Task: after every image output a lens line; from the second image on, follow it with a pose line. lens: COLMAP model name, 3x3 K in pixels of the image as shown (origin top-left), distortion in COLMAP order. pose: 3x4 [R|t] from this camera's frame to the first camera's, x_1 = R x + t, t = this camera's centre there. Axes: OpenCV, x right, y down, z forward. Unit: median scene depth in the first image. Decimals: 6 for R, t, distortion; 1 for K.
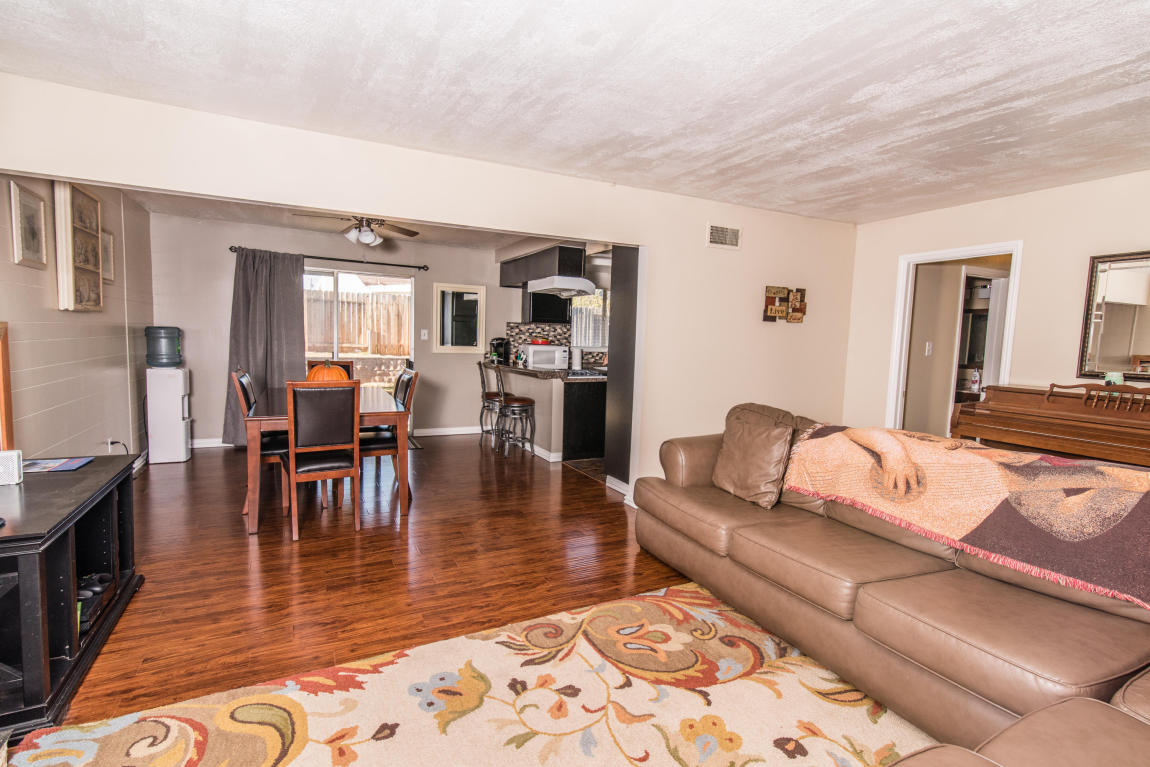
lens RADIAL K [[544.2, 0, 575.7], [0, 544.2, 381.7], [0, 0, 1]] dist [0.006329, 0.000632]
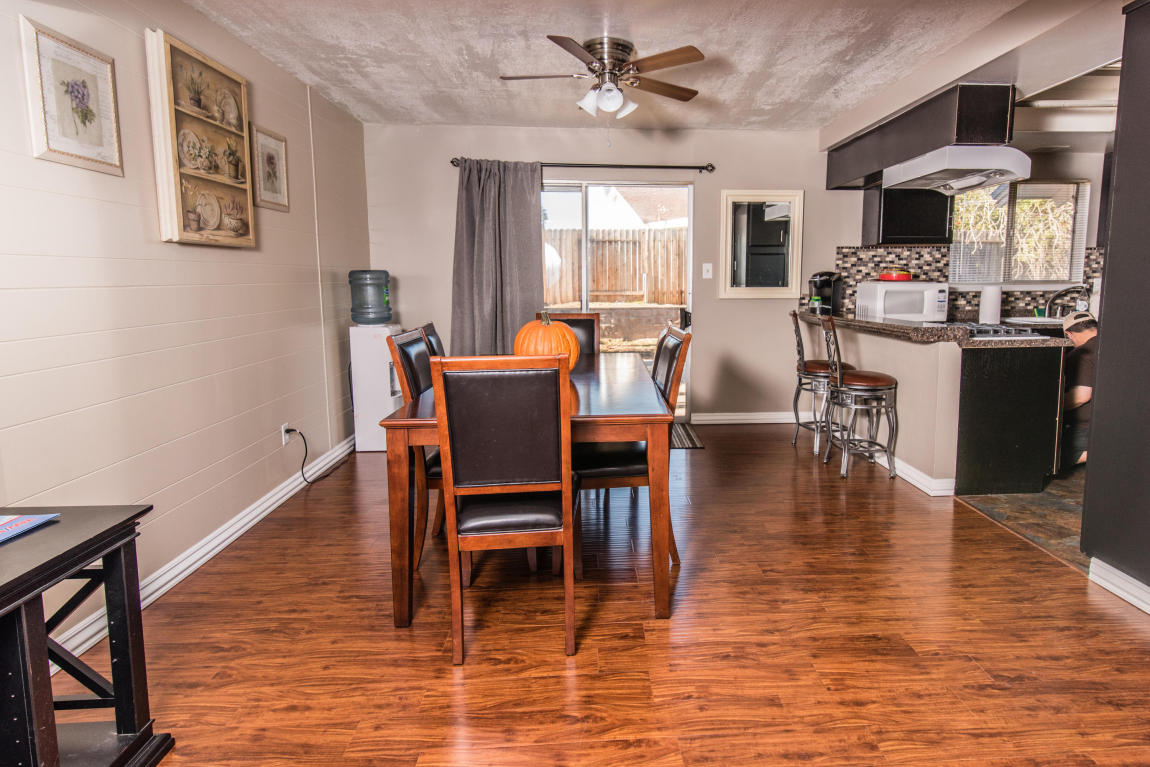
lens RADIAL K [[624.1, 0, 625.1], [0, 624.1, 350.9], [0, 0, 1]] dist [0.002962, -0.000874]
pose [[0.918023, 0.012219, -0.396339, -0.083340], [-0.001280, 0.999611, 0.027851, -0.013094], [0.396525, -0.025060, 0.917682, 0.319881]]
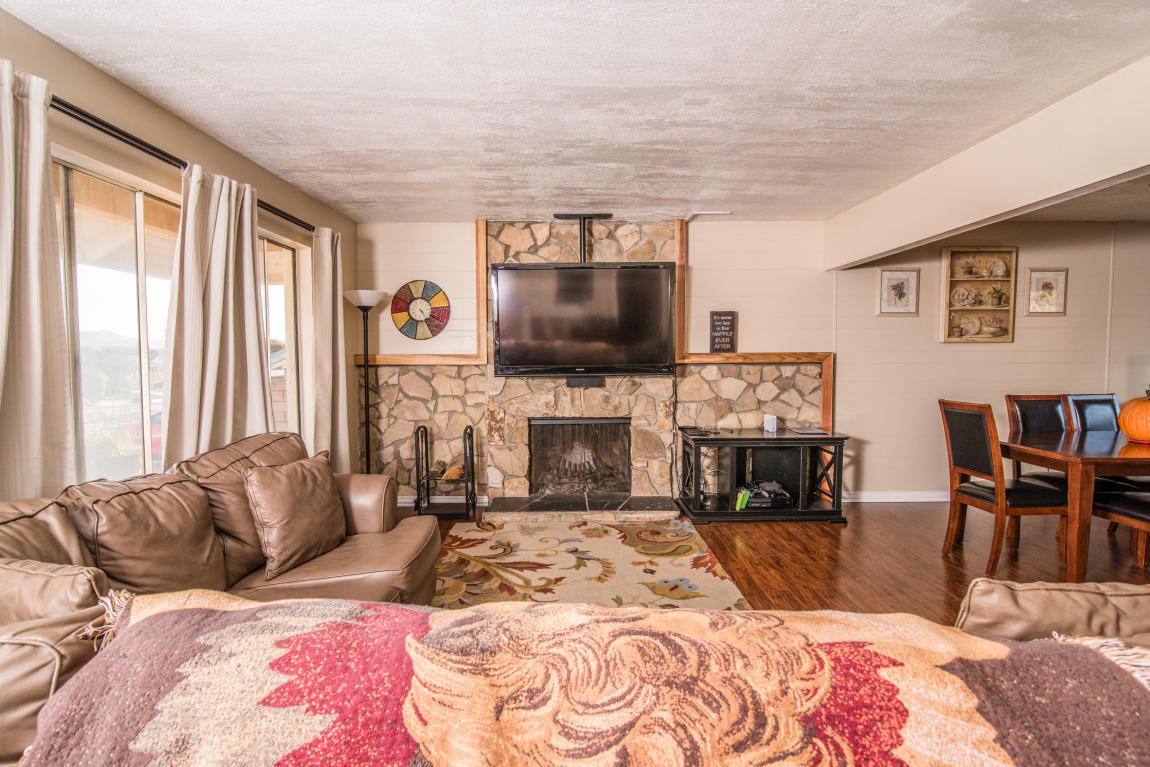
lens RADIAL K [[554.1, 0, 575.1], [0, 554.1, 383.4], [0, 0, 1]] dist [-0.005451, -0.000154]
pose [[-0.443690, 0.021913, -0.895912, 0.441903], [-0.084877, 0.994180, 0.066351, -0.025527], [0.892152, 0.105482, -0.439248, 0.482037]]
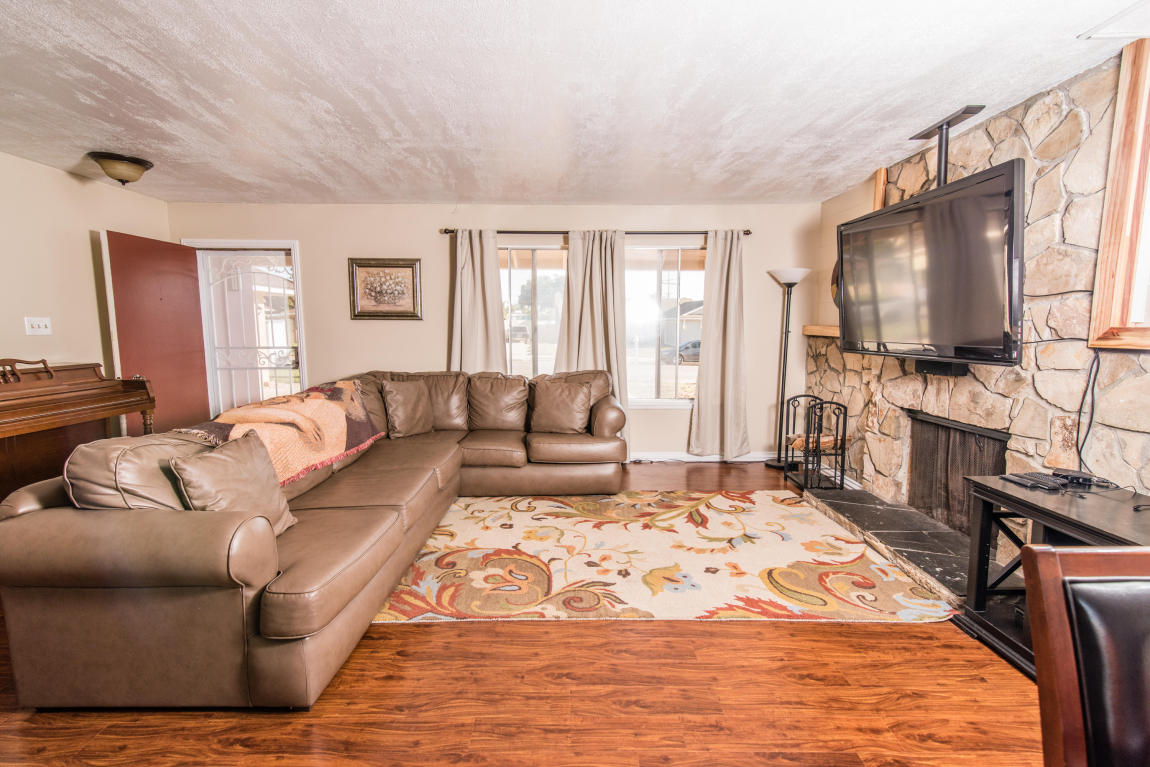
lens RADIAL K [[514.6, 0, 573.2], [0, 514.6, 382.2], [0, 0, 1]] dist [0.004105, 0.000040]
pose [[-0.896709, -0.075790, 0.436083, -0.191987], [0.013887, 0.979929, 0.198865, -0.070055], [-0.442402, 0.184380, -0.877659, 0.769646]]
